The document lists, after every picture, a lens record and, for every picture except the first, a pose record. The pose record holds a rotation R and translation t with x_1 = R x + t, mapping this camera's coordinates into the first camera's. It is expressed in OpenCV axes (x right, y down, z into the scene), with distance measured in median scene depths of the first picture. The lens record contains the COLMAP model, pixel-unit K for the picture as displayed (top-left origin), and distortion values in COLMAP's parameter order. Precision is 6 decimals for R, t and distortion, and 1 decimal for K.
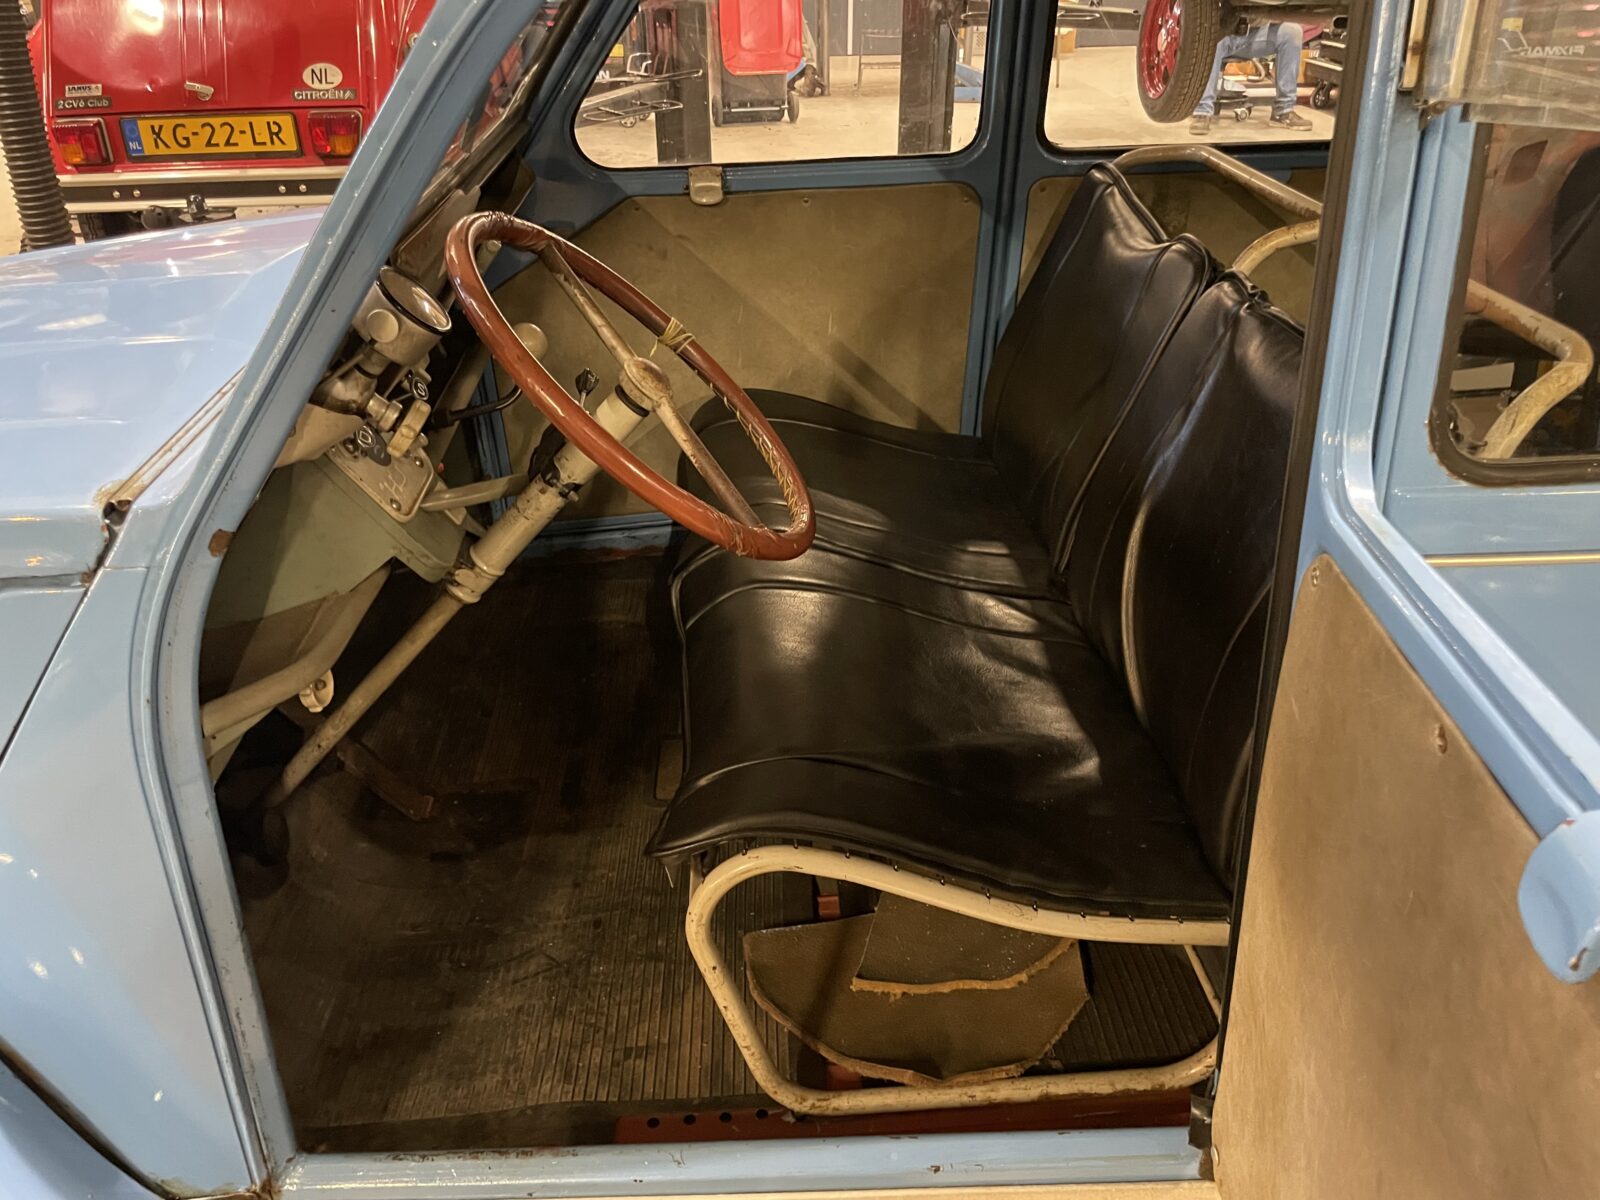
lens RADIAL K [[1230.0, 0, 800.0], [0, 1230.0, 600.0], [0, 0, 1]] dist [0.101711, -0.147257]
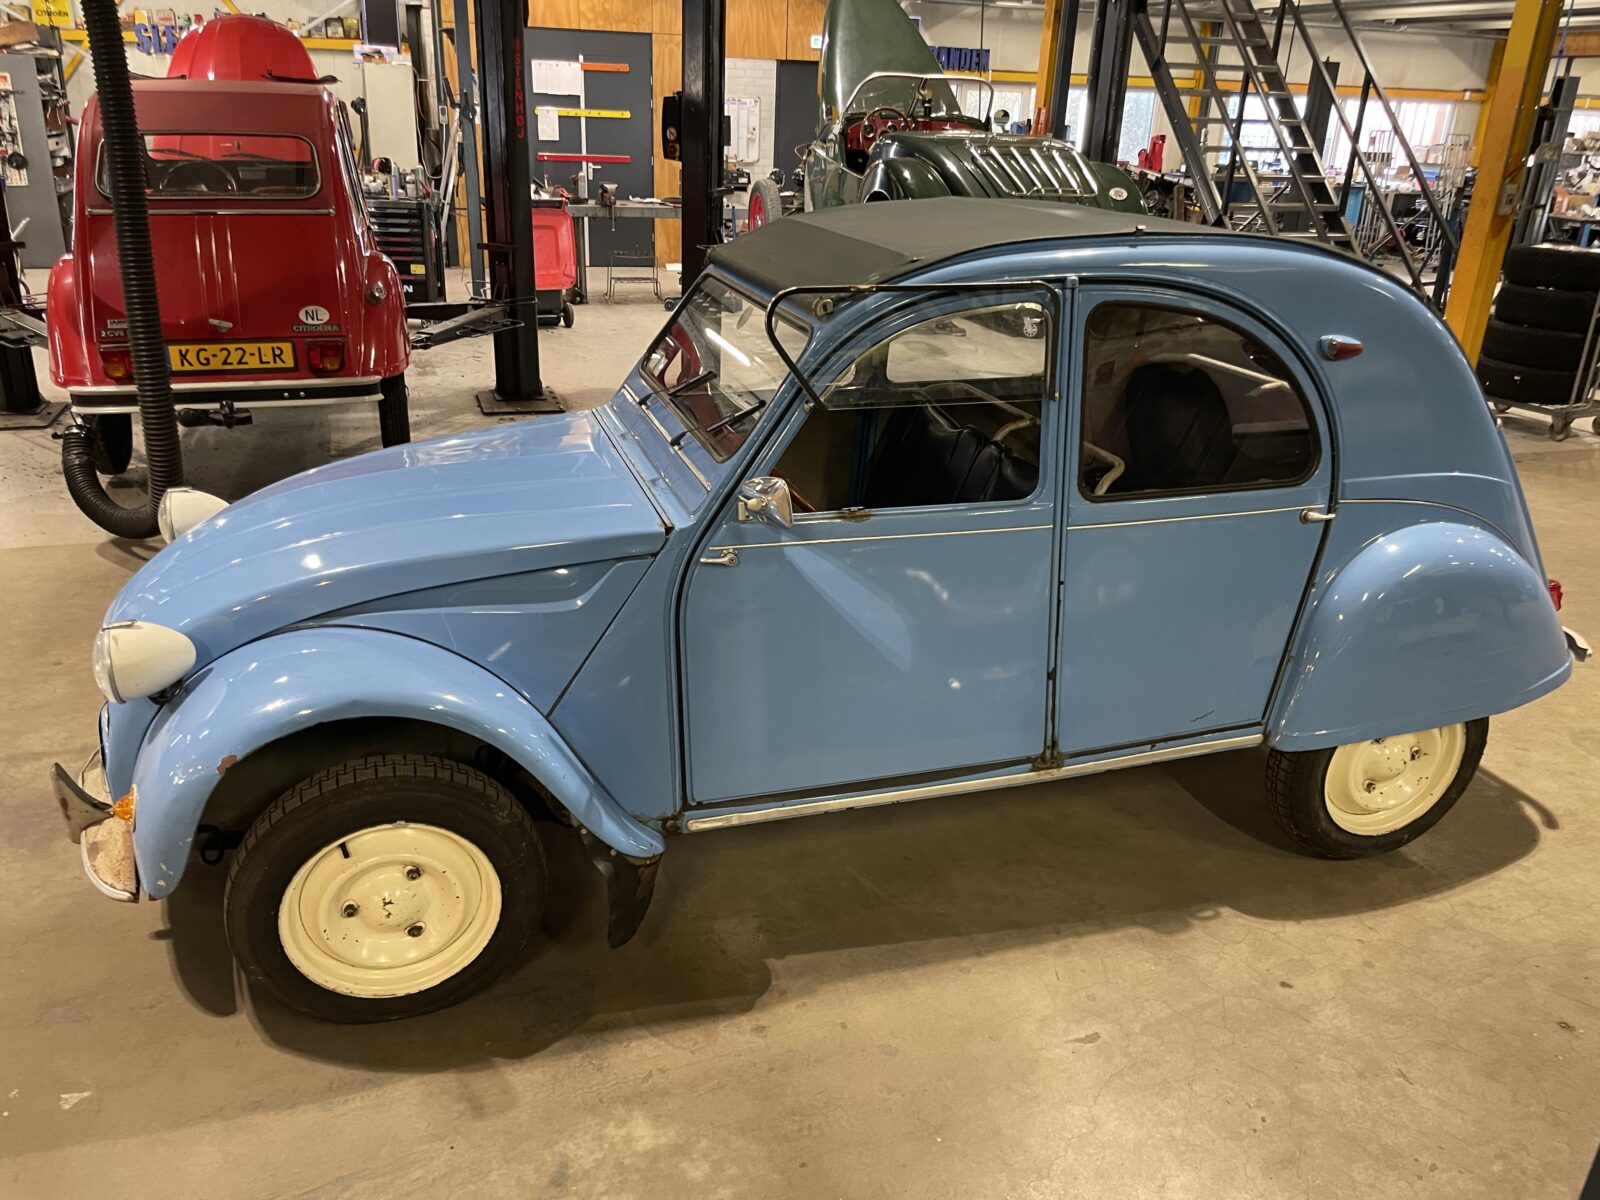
lens RADIAL K [[1230.0, 0, 800.0], [0, 1230.0, 600.0], [0, 0, 1]] dist [0.101711, -0.147257]
pose [[0.966315, -0.054712, 0.251479, -0.226407], [0.087138, 0.988983, -0.119667, 0.105267], [-0.242161, 0.137550, 0.960436, -0.413904]]
